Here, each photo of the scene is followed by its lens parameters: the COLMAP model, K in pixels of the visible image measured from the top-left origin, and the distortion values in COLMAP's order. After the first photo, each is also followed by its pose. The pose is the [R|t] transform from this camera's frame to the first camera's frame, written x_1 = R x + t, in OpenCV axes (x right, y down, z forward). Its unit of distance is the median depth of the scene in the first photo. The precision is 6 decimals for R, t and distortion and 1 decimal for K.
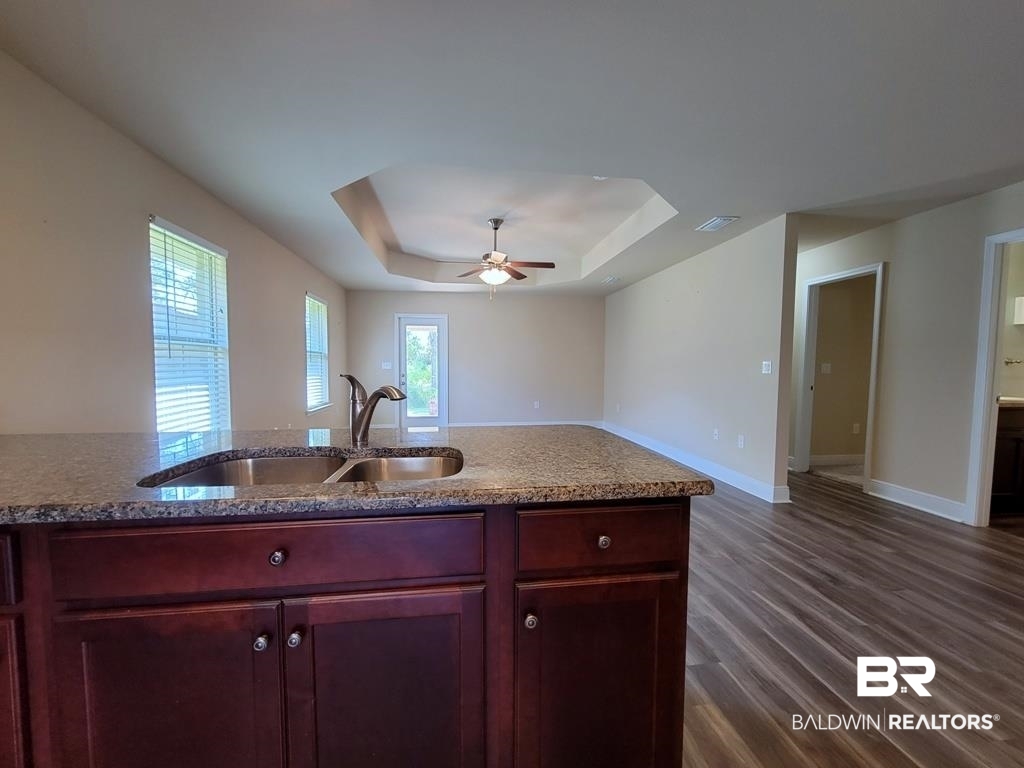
lens RADIAL K [[430.8, 0, 514.4], [0, 430.8, 389.3], [0, 0, 1]] dist [-0.000721, -0.000131]
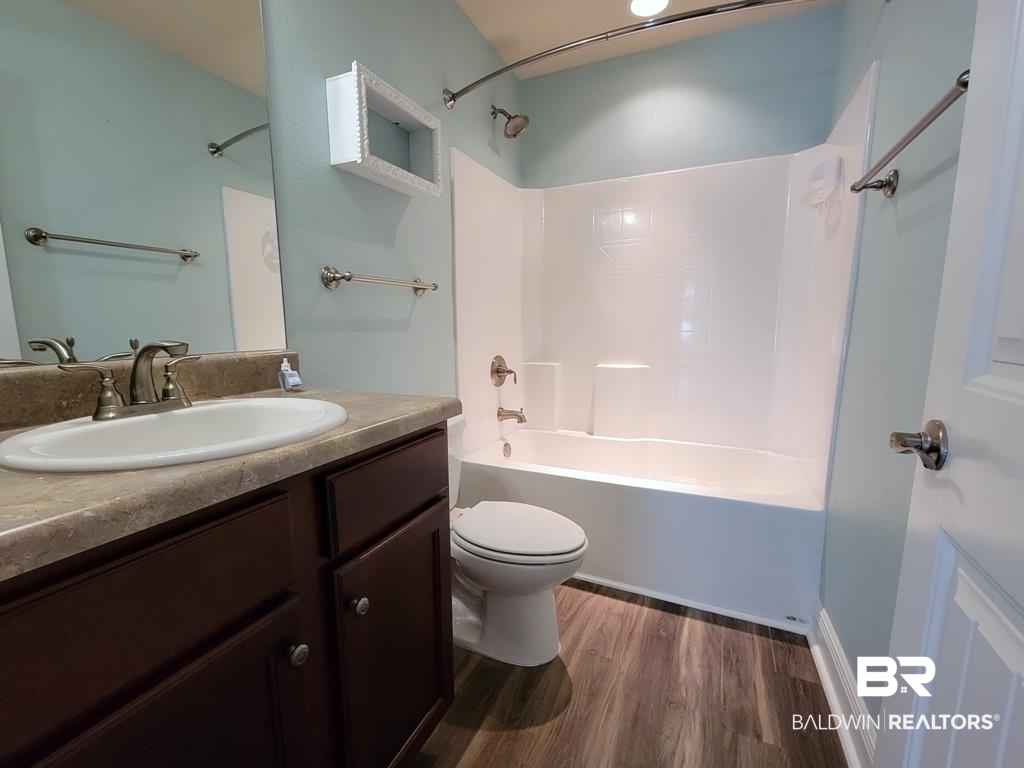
lens RADIAL K [[440.6, 0, 509.6], [0, 440.6, 388.7], [0, 0, 1]] dist [-0.000387, 0.000130]
pose [[0.543054, -0.137658, 0.828337, 0.895549], [0.061055, 0.990333, 0.124553, -0.011241], [-0.837475, -0.017065, 0.546209, 0.667860]]
